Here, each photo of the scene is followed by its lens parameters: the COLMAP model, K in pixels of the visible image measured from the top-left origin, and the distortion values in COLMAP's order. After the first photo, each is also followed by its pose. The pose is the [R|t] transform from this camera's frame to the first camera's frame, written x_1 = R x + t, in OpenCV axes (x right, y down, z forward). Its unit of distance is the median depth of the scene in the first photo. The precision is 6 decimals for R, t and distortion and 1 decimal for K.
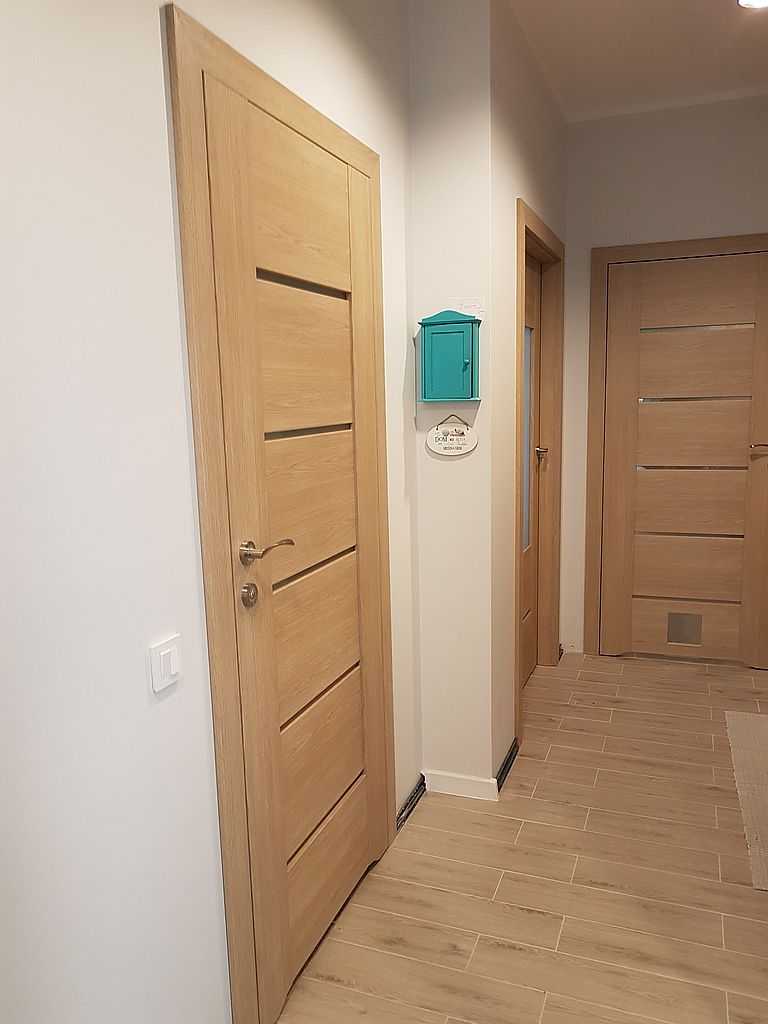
lens RADIAL K [[775.2, 0, 378.5], [0, 775.2, 526.9], [0, 0, 1]] dist [0.005647, -0.005177]
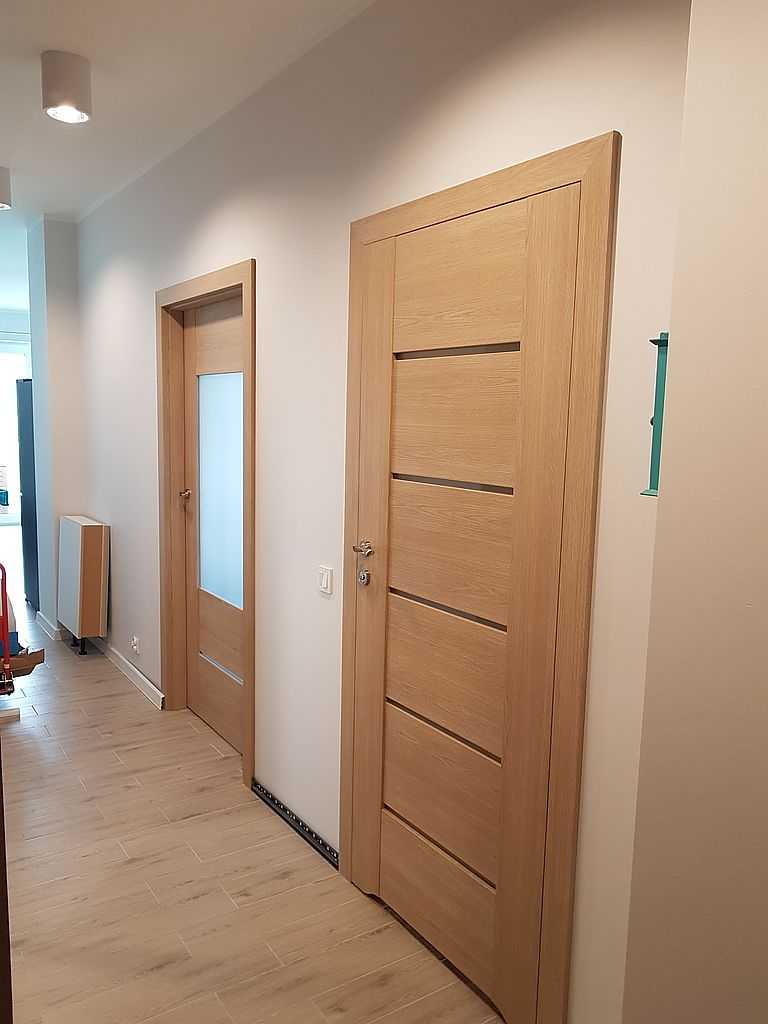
lens RADIAL K [[775.2, 0, 378.5], [0, 775.2, 526.9], [0, 0, 1]] dist [0.005647, -0.005177]
pose [[-0.573855, 0.117832, -0.810436, 0.586074], [-0.150088, 0.957703, 0.245518, -0.216907], [0.805086, 0.262528, -0.531897, 1.032990]]
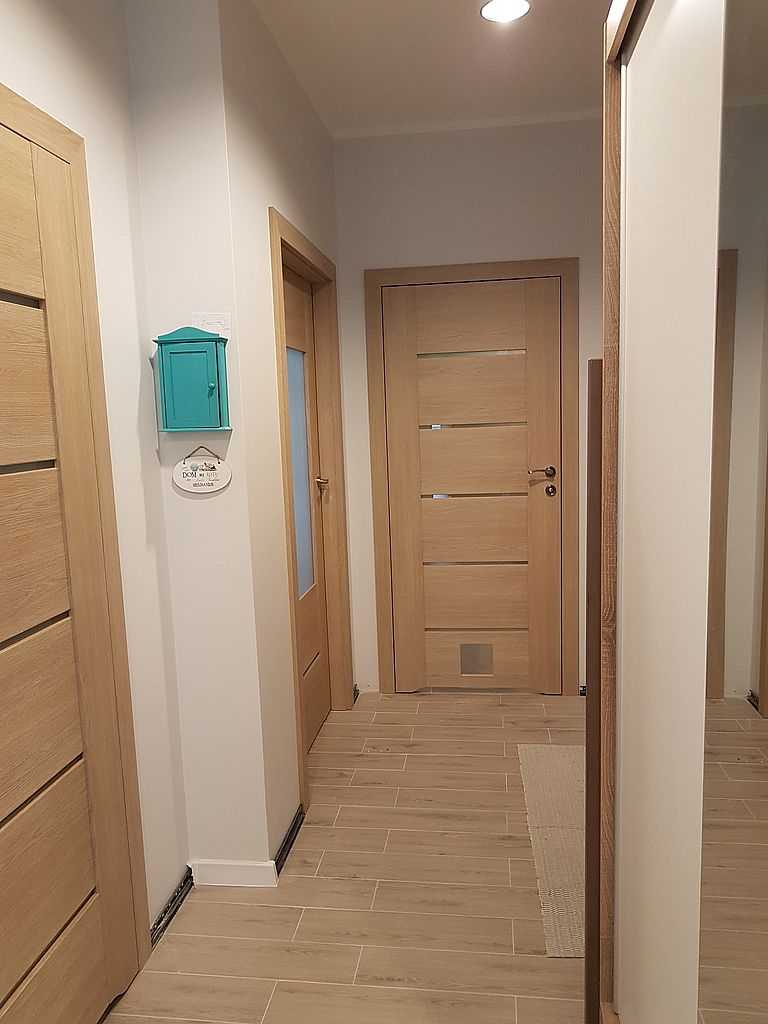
lens RADIAL K [[775.2, 0, 378.5], [0, 775.2, 526.9], [0, 0, 1]] dist [0.005647, -0.005177]
pose [[0.971377, -0.042402, 0.233728, 0.076807], [0.050658, 0.998282, -0.029430, -0.018163], [-0.232078, 0.040428, 0.971857, 0.107600]]
